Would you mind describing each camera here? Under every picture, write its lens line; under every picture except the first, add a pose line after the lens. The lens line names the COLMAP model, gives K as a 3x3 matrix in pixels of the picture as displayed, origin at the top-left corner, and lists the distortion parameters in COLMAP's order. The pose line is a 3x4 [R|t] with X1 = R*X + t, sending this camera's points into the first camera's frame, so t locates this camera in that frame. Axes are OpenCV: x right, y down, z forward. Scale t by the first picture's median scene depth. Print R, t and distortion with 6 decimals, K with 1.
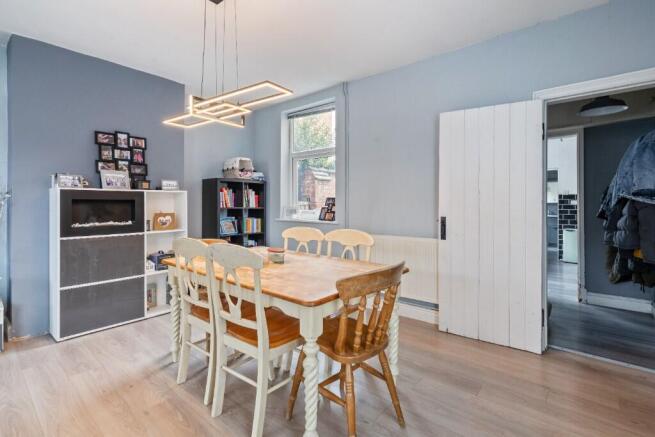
lens RADIAL K [[303.1, 0, 326.2], [0, 303.1, 206.5], [0, 0, 1]] dist [0.002767, 0.000521]
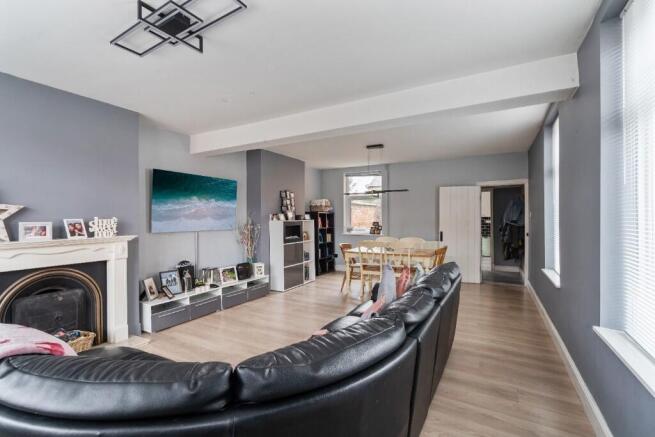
lens RADIAL K [[296.4, 0, 328.2], [0, 296.4, 223.5], [0, 0, 1]] dist [-0.000129, 0.000044]
pose [[0.980312, -0.010160, 0.197195, -0.802815], [0.008368, 0.999916, 0.009920, -0.050727], [-0.197279, -0.008074, 0.980314, -0.930482]]
